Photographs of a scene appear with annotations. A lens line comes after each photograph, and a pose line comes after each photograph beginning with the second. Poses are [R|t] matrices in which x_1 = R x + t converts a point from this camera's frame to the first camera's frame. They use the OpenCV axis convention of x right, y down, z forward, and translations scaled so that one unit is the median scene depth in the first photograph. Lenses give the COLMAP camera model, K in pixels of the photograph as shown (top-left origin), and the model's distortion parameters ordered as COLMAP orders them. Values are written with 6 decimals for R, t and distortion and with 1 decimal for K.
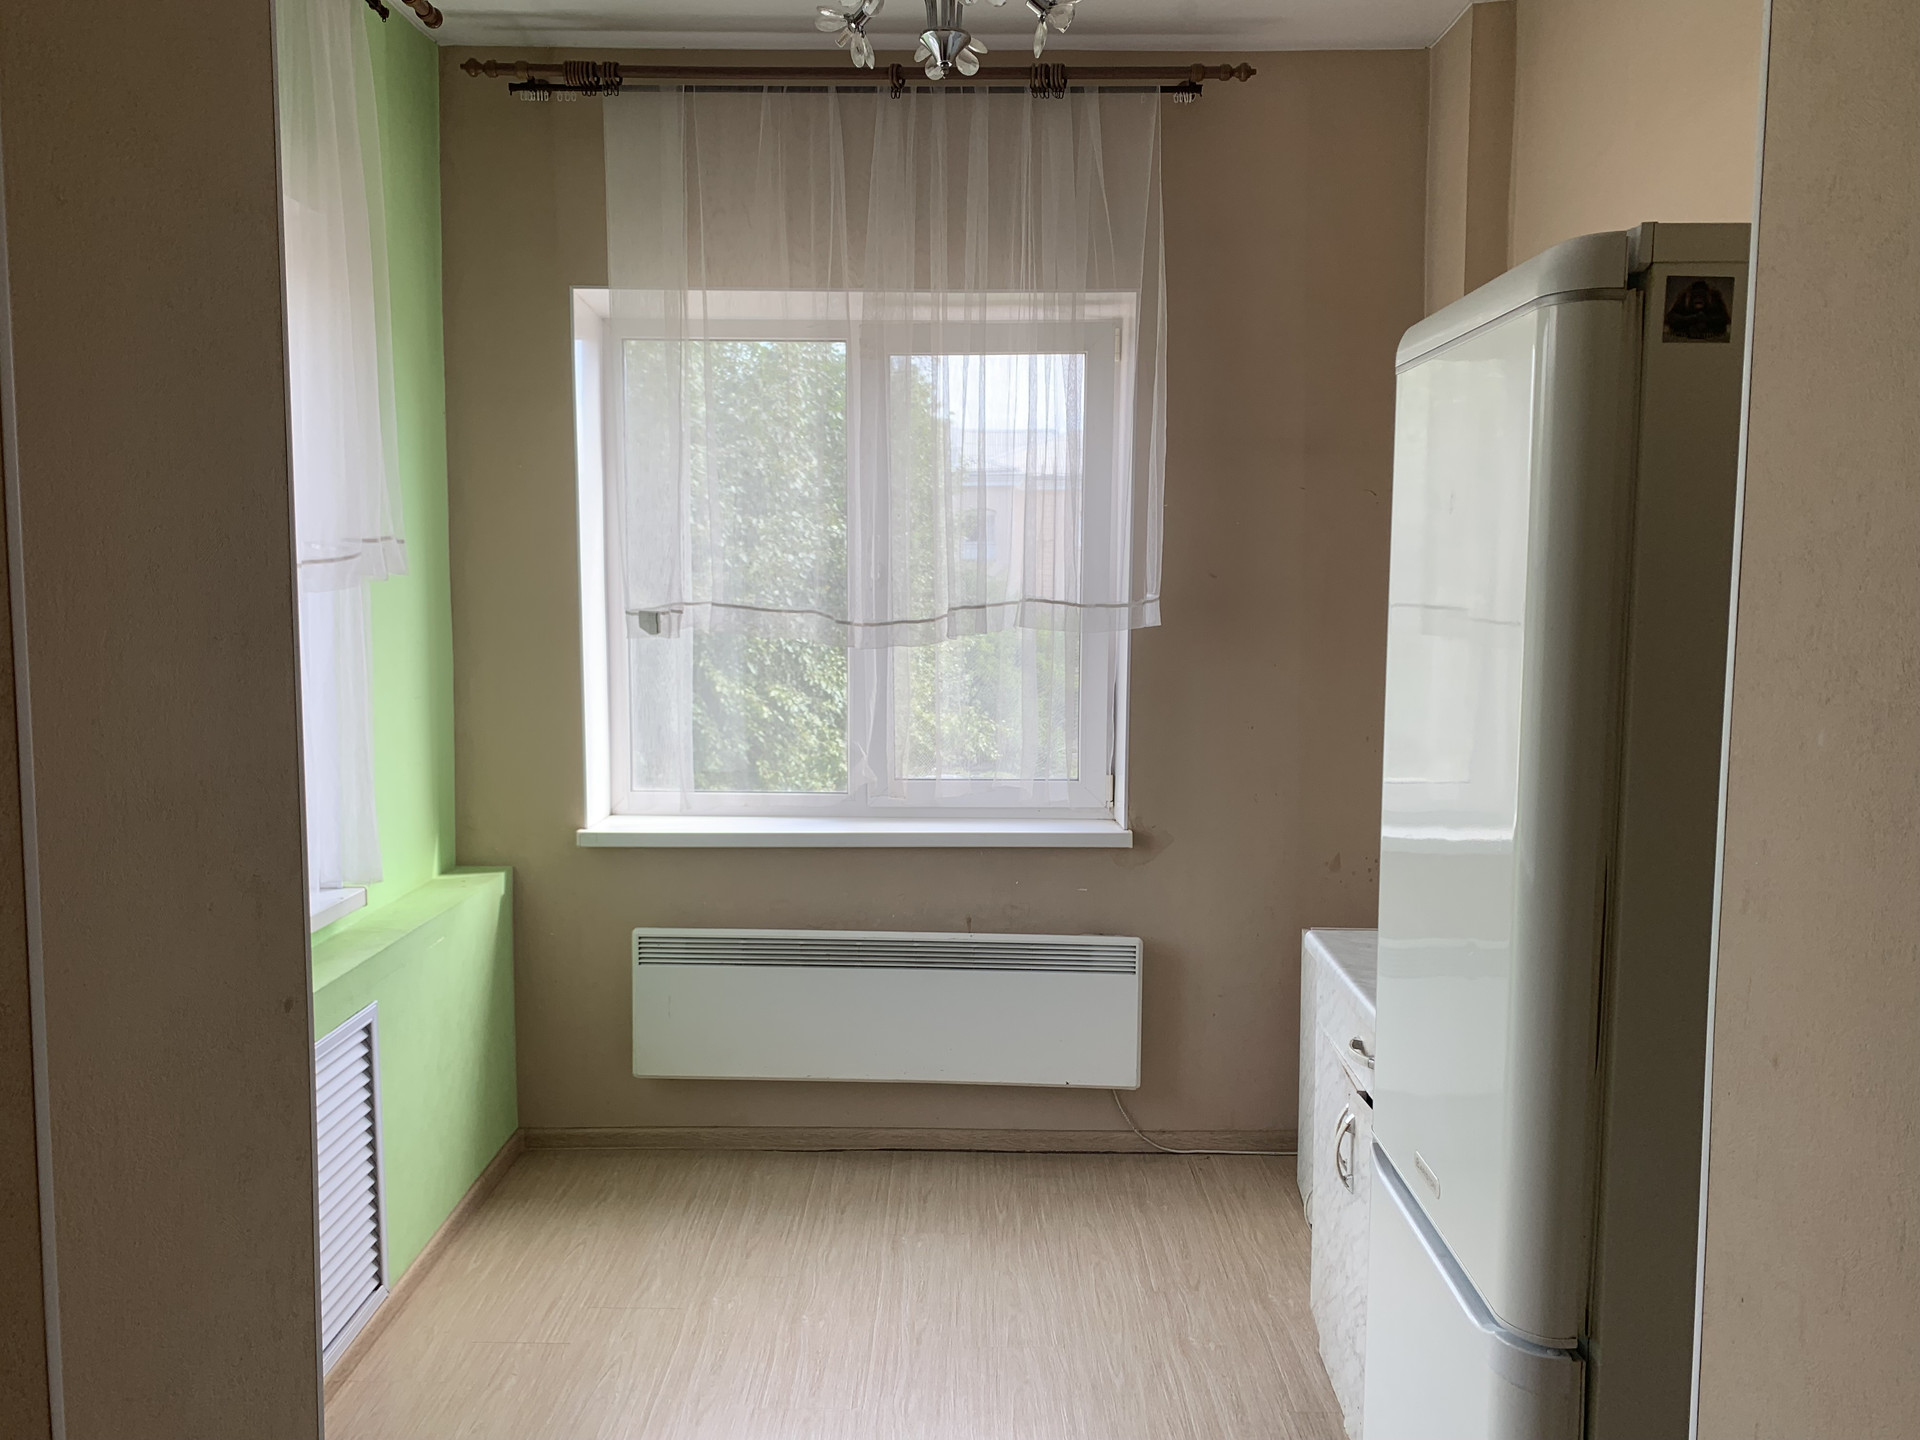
lens RADIAL K [[1476.9, 0, 943.8], [0, 1476.9, 718.9], [0, 0, 1]] dist [0.055026, -0.043632]
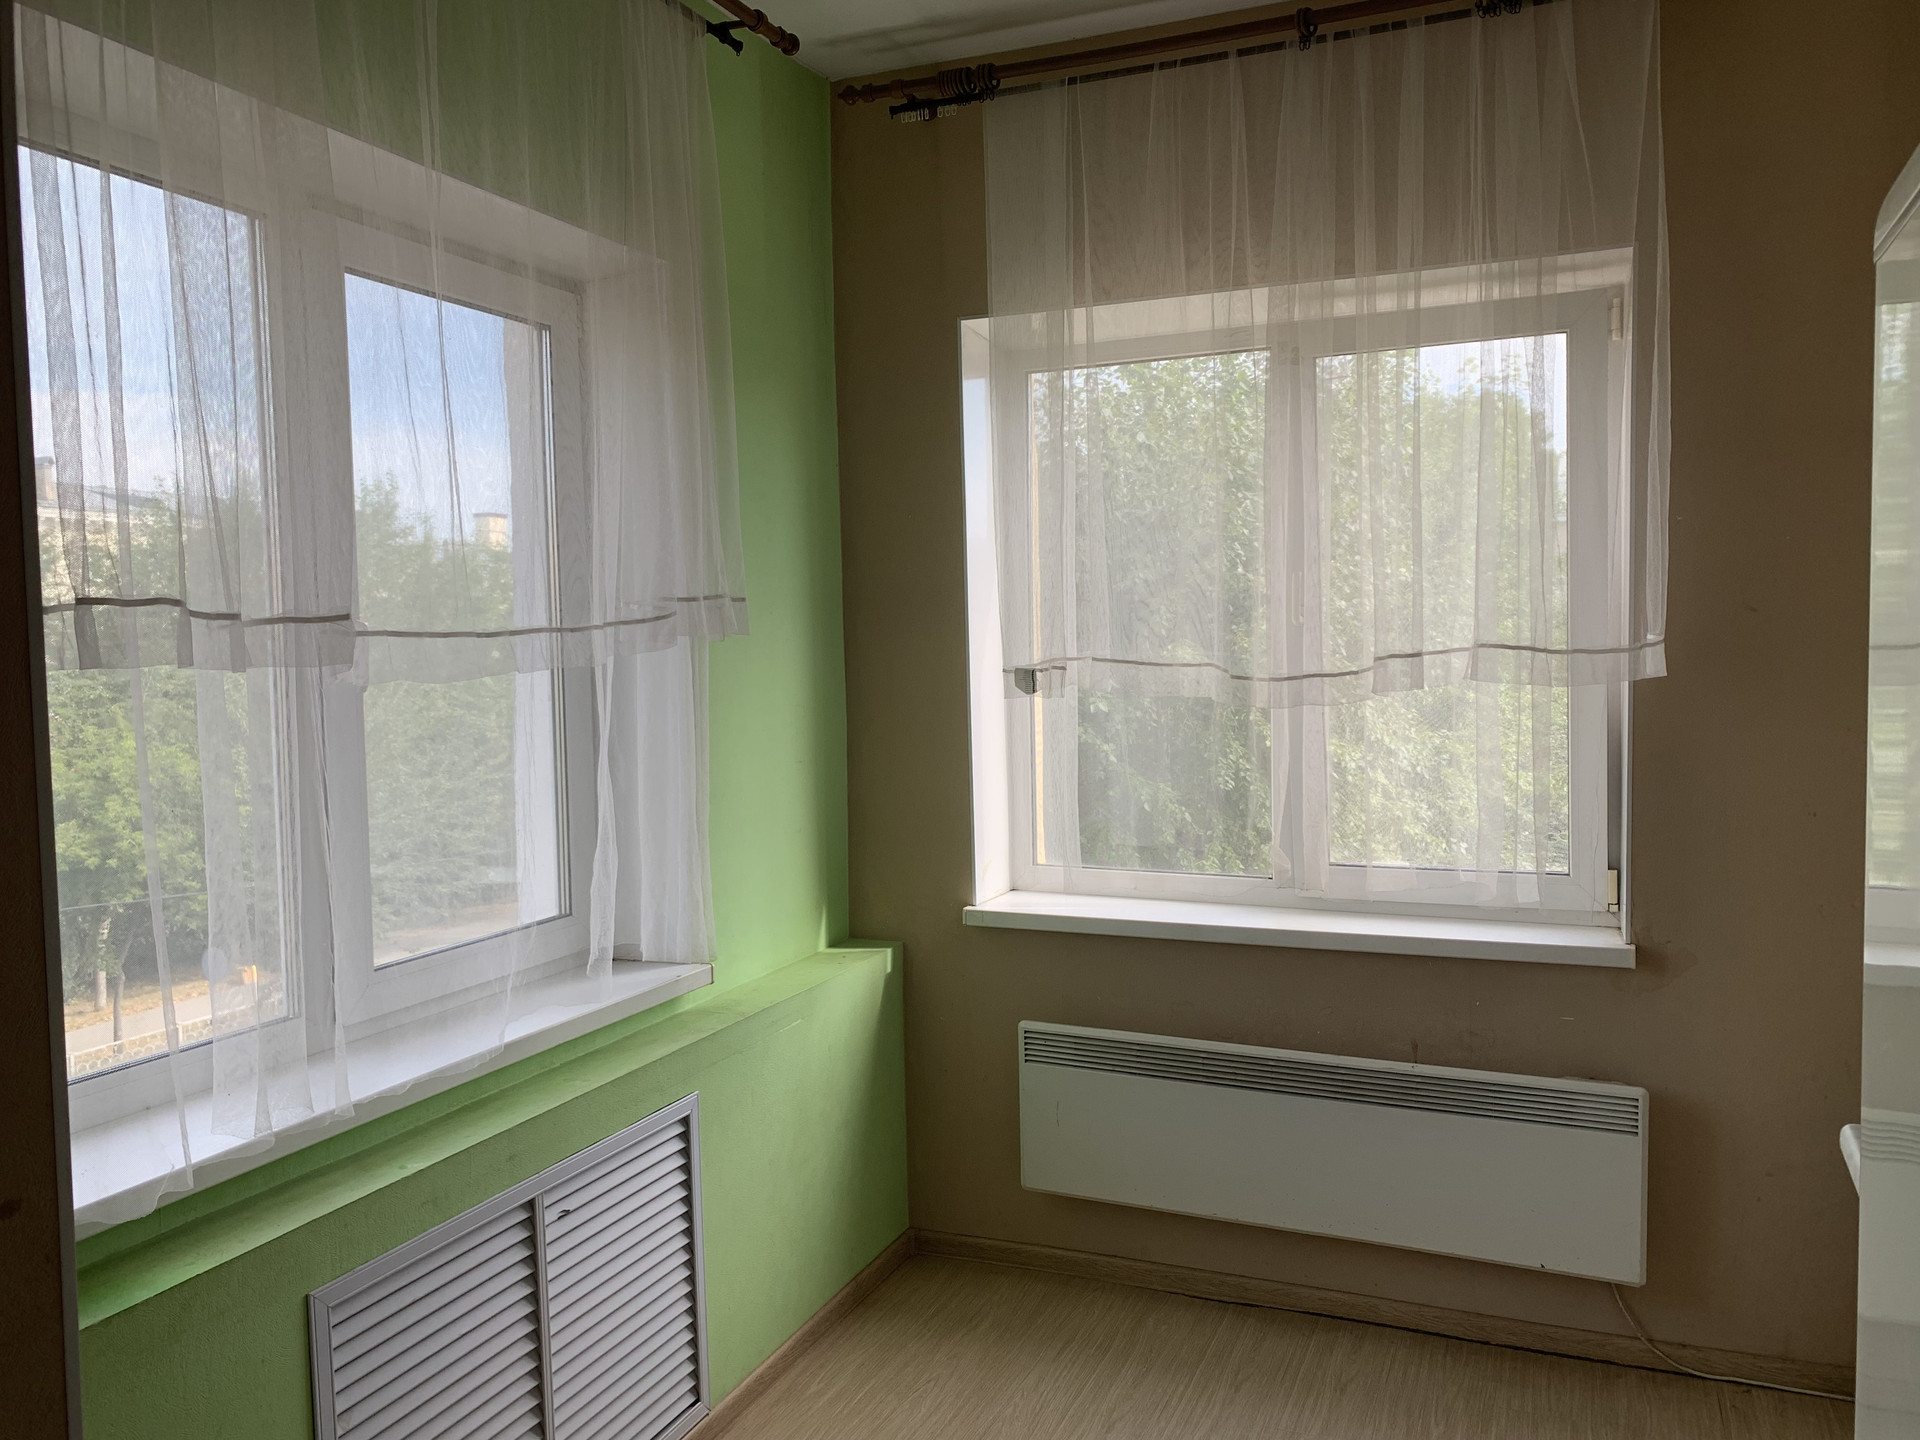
lens RADIAL K [[1476.9, 0, 978.6], [0, 1476.9, 725.4], [0, 0, 1]] dist [0.055026, -0.043632]
pose [[0.928899, 0.000709, -0.370332, 0.102262], [-0.011878, 0.999541, -0.027879, -0.012519], [0.370142, 0.030295, 0.928481, 0.158423]]
